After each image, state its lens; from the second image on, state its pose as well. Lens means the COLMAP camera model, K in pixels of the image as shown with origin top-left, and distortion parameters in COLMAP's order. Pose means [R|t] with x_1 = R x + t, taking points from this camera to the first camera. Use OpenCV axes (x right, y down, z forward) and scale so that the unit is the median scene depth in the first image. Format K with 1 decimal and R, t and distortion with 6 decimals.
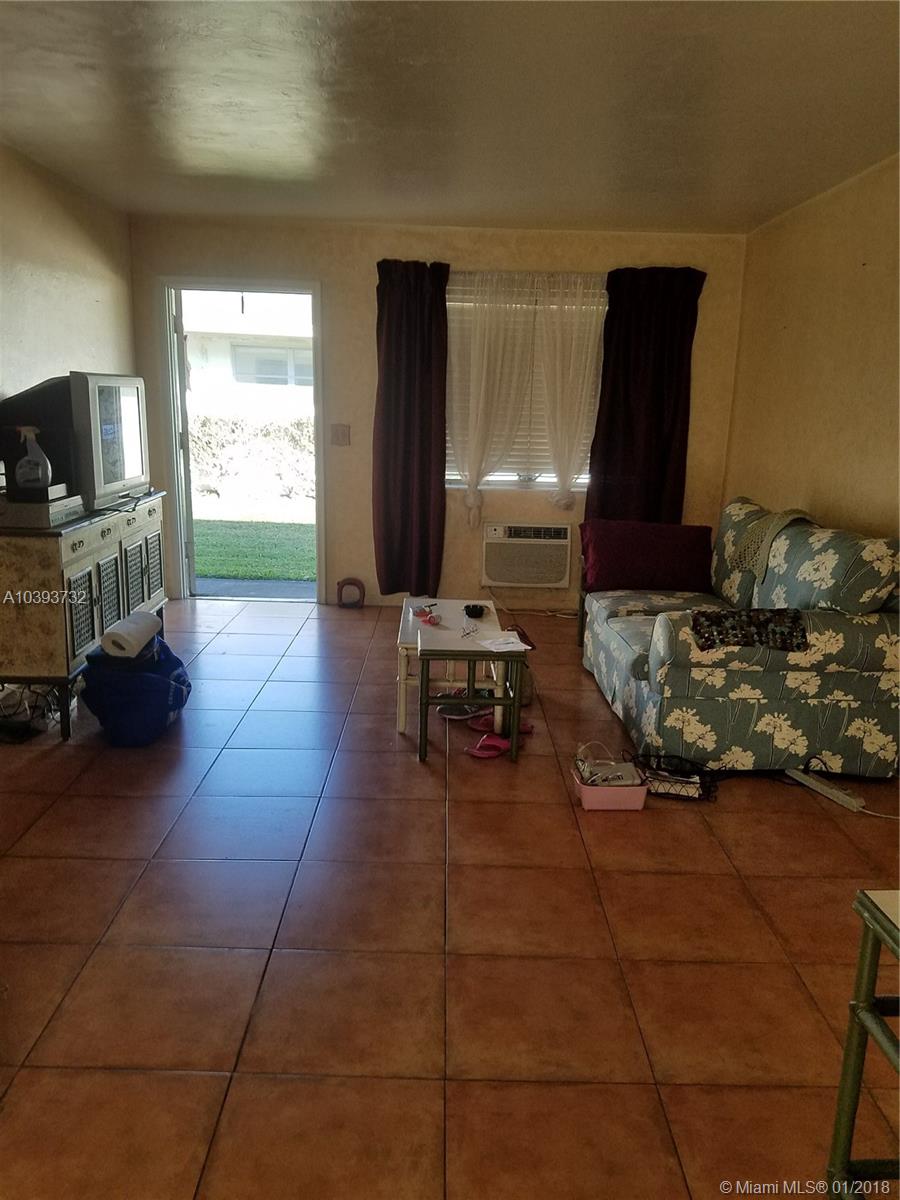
lens RADIAL K [[953.5, 0, 451.7], [0, 953.5, 613.1], [0, 0, 1]] dist [0.252356, -0.502180]
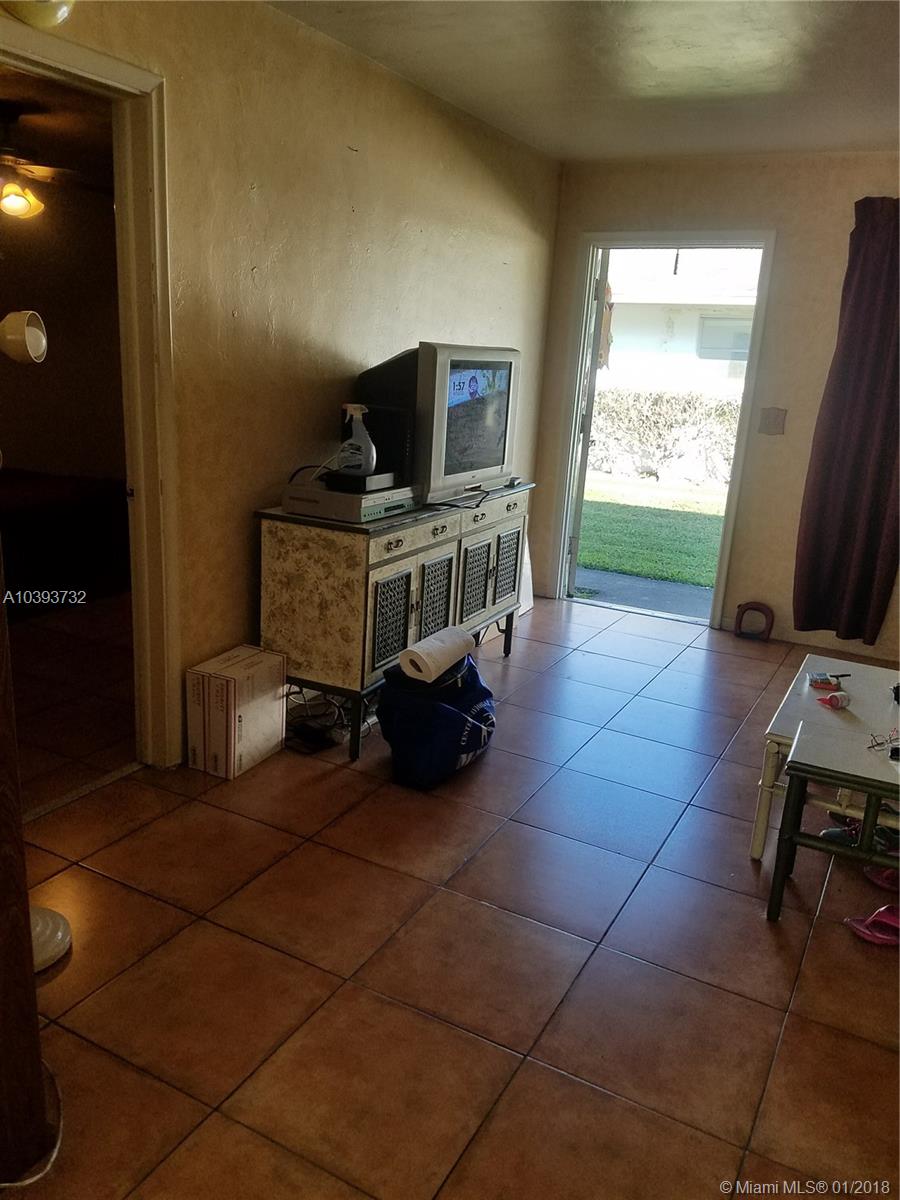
lens RADIAL K [[929.1, 0, 448.5], [0, 929.1, 591.0], [0, 0, 1]] dist [0.236393, -0.312296]
pose [[0.878471, 0.144028, -0.455571, 0.042894], [-0.140436, 0.989201, 0.041934, -0.066161], [0.456691, 0.027141, 0.889211, 0.270702]]
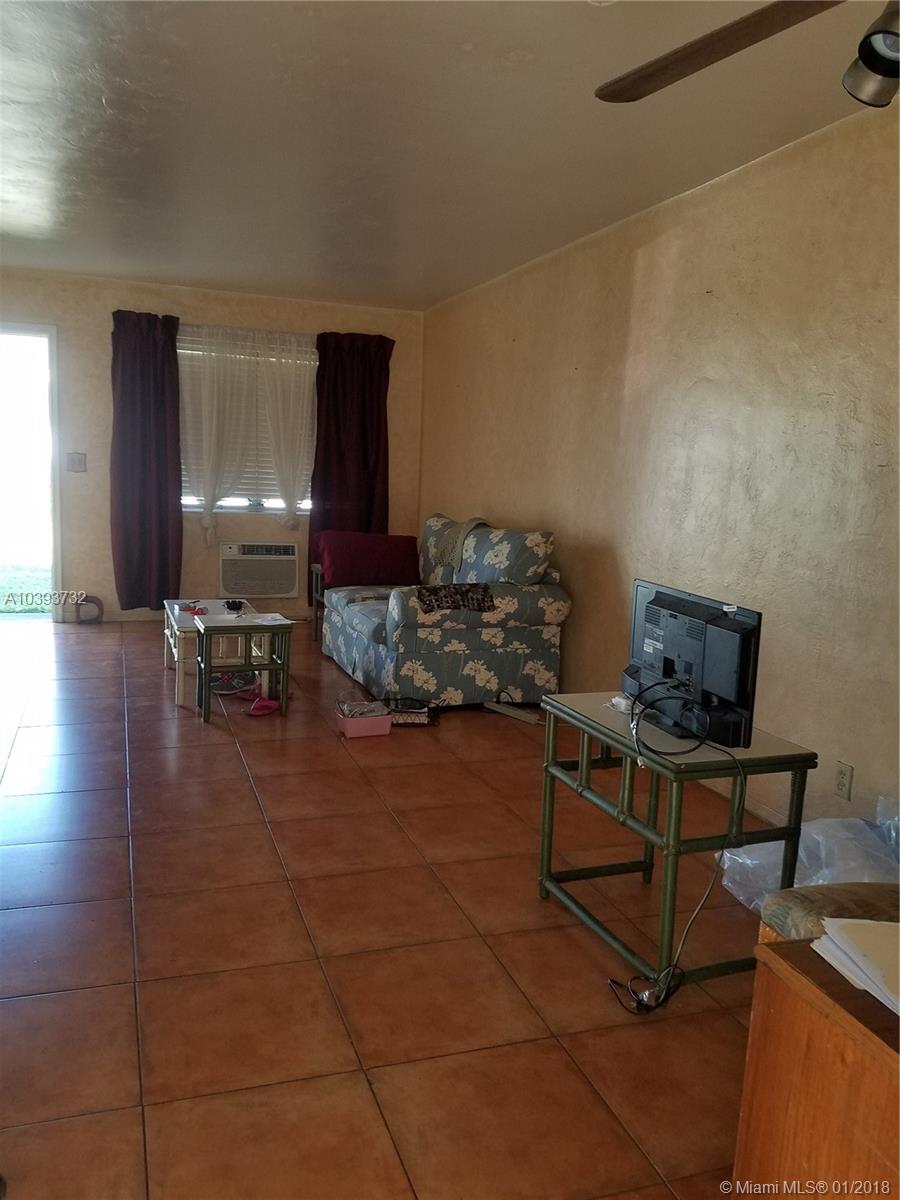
lens RADIAL K [[953.5, 0, 451.7], [0, 953.5, 613.1], [0, 0, 1]] dist [0.252356, -0.502180]
pose [[0.944748, -0.040196, 0.325323, -0.121724], [0.059004, 0.997096, -0.048153, 0.089368], [-0.322442, 0.064687, 0.944376, -0.237776]]
